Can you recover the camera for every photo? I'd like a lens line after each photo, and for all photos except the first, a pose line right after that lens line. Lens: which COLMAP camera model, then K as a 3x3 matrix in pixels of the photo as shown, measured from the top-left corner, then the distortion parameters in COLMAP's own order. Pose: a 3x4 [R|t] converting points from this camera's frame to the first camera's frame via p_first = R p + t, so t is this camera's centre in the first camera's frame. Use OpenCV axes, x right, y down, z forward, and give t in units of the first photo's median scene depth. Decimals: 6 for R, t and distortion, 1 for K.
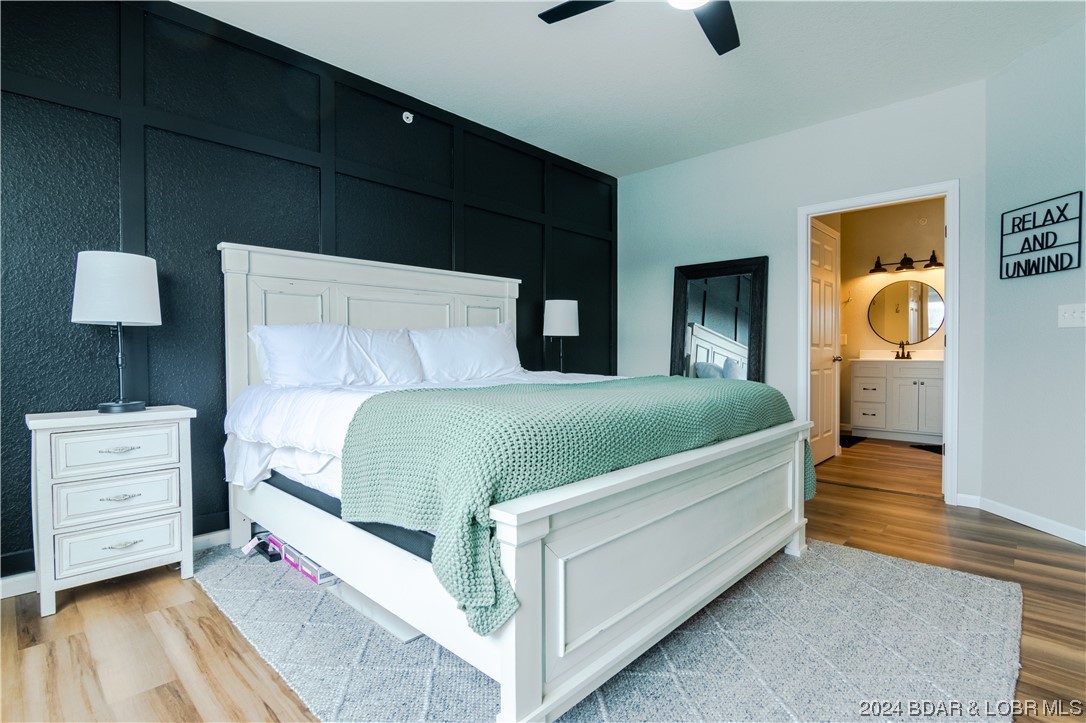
lens RADIAL K [[526.2, 0, 552.9], [0, 526.2, 362.3], [0, 0, 1]] dist [-0.006547, -0.005527]
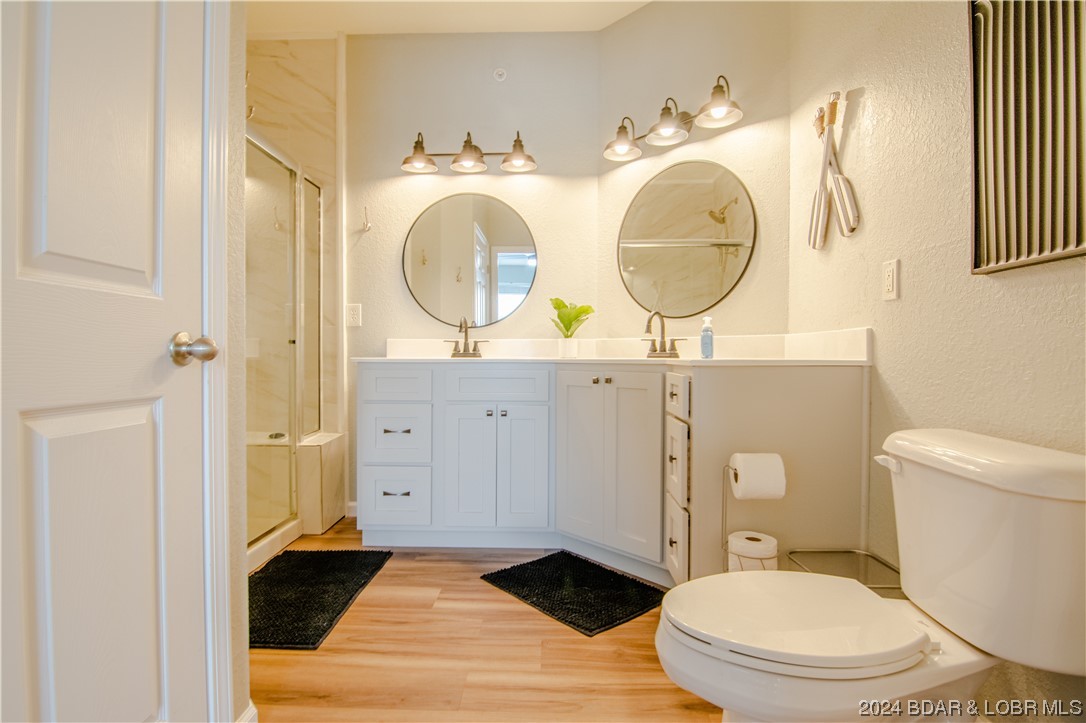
lens RADIAL K [[526.2, 0, 543.0], [0, 526.2, 360.4], [0, 0, 1]] dist [-0.006547, -0.005527]
pose [[0.746082, -0.004235, 0.665841, 0.397388], [0.009251, 0.999949, -0.004006, -0.000484], [-0.665790, 0.009148, 0.746083, 0.589748]]
